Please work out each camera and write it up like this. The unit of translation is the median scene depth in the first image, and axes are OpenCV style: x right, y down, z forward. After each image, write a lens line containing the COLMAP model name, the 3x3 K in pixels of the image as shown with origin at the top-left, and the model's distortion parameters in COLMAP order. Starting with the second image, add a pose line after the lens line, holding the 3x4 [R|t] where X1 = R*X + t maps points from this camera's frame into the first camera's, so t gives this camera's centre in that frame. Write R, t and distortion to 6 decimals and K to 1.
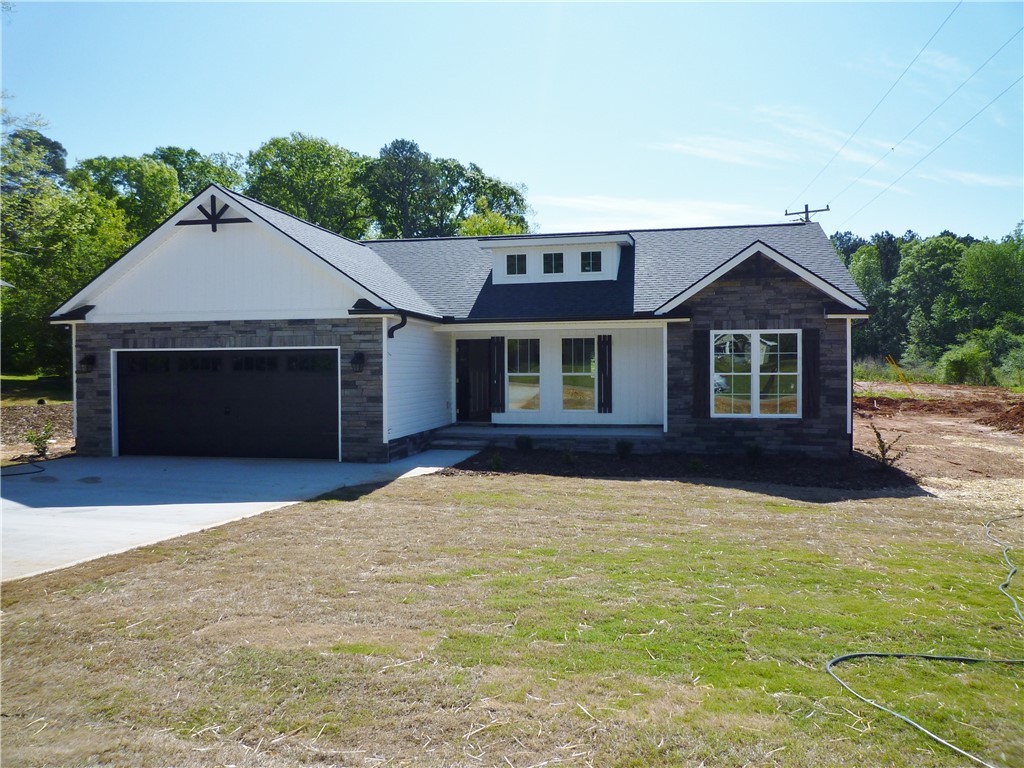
lens RADIAL K [[756.5, 0, 512.1], [0, 756.5, 385.9], [0, 0, 1]] dist [0.000644, -0.051298]
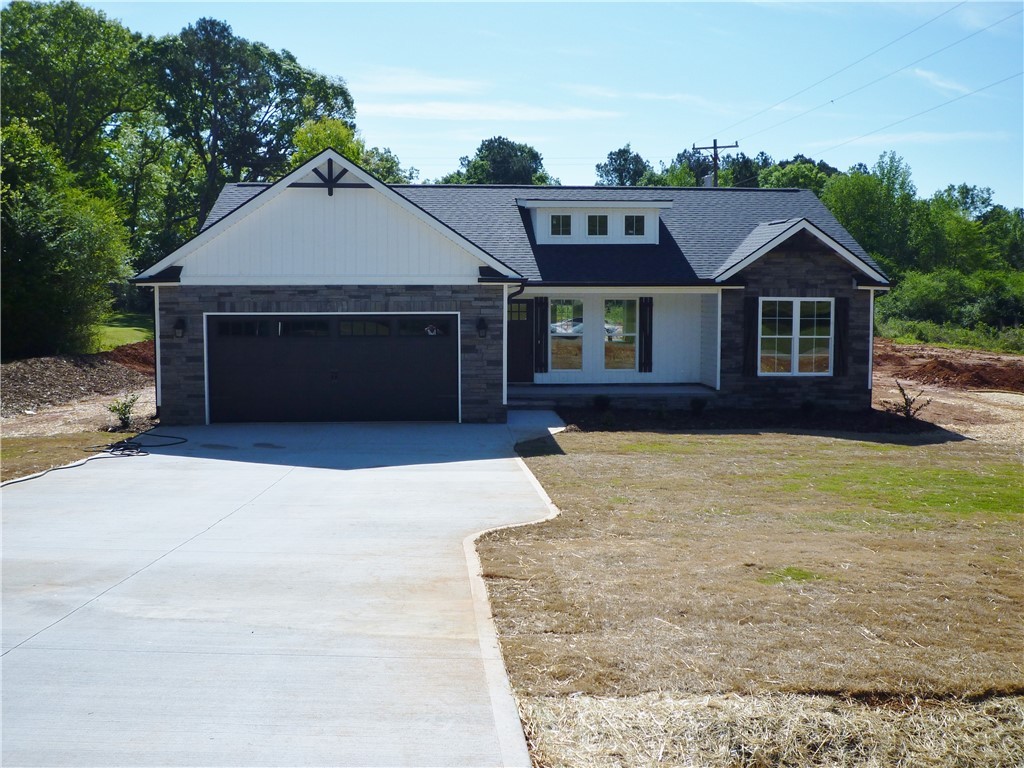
lens RADIAL K [[1005.6, 0, 509.1], [0, 1005.6, 388.8], [0, 0, 1]] dist [-0.068146, 0.000000]
pose [[0.963953, -0.015509, 0.265619, -0.488797], [-0.000281, 0.998240, 0.059305, -0.027148], [-0.266071, -0.057242, 0.962252, -0.320468]]
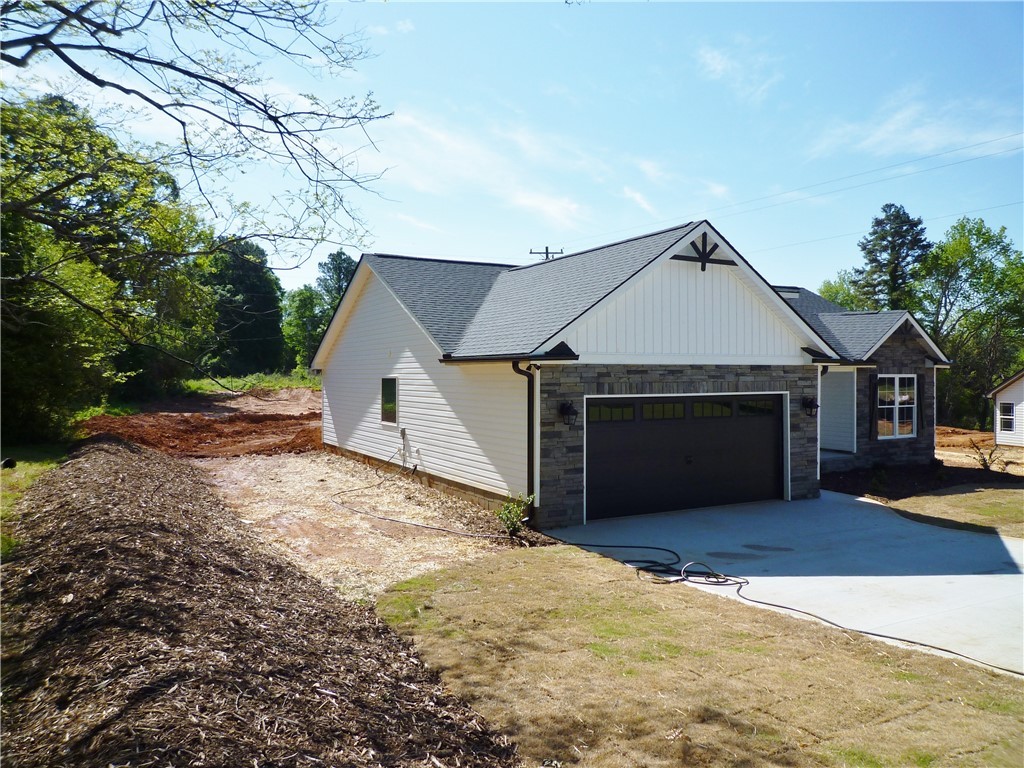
lens RADIAL K [[756.5, 0, 506.7], [0, 756.5, 383.4], [0, 0, 1]] dist [0.000644, -0.051298]
pose [[0.768505, -0.003408, 0.639834, -1.113593], [0.011796, 0.999891, -0.008843, -0.054519], [-0.639735, 0.014344, 0.768462, 0.406338]]
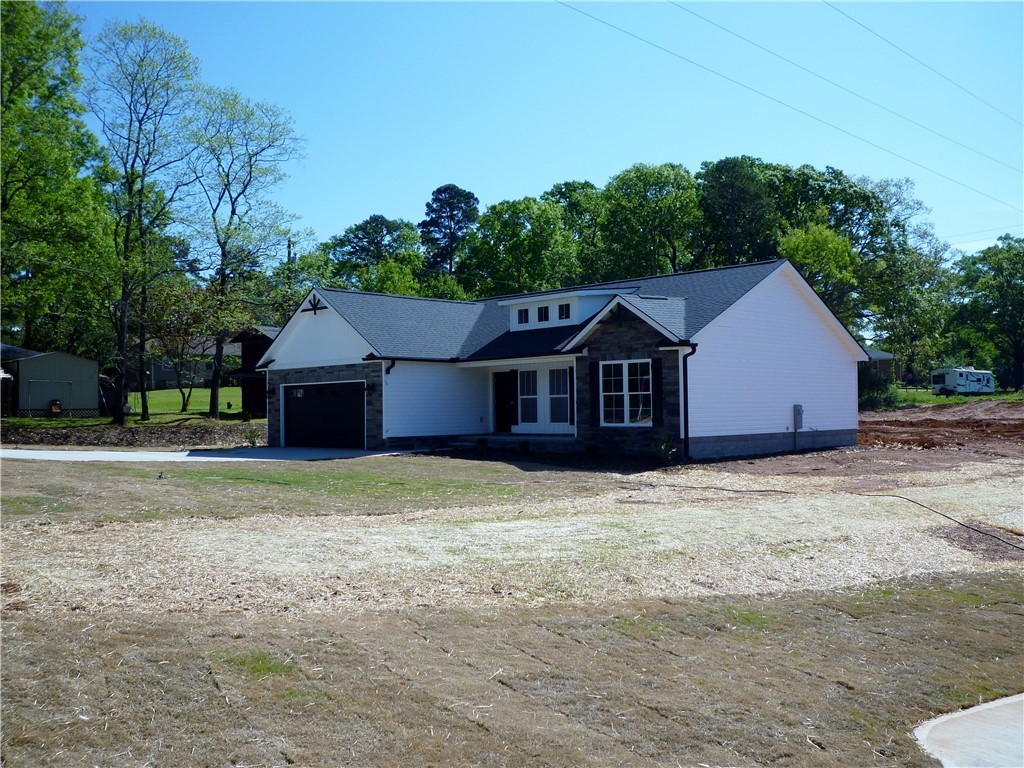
lens RADIAL K [[949.6, 0, 513.9], [0, 949.6, 389.0], [0, 0, 1]] dist [-0.046165, 0.000000]
pose [[0.834358, -0.017590, -0.550943, 1.091538], [-0.004179, 0.999260, -0.038231, 0.041709], [0.551208, 0.034201, 0.833667, -0.505025]]
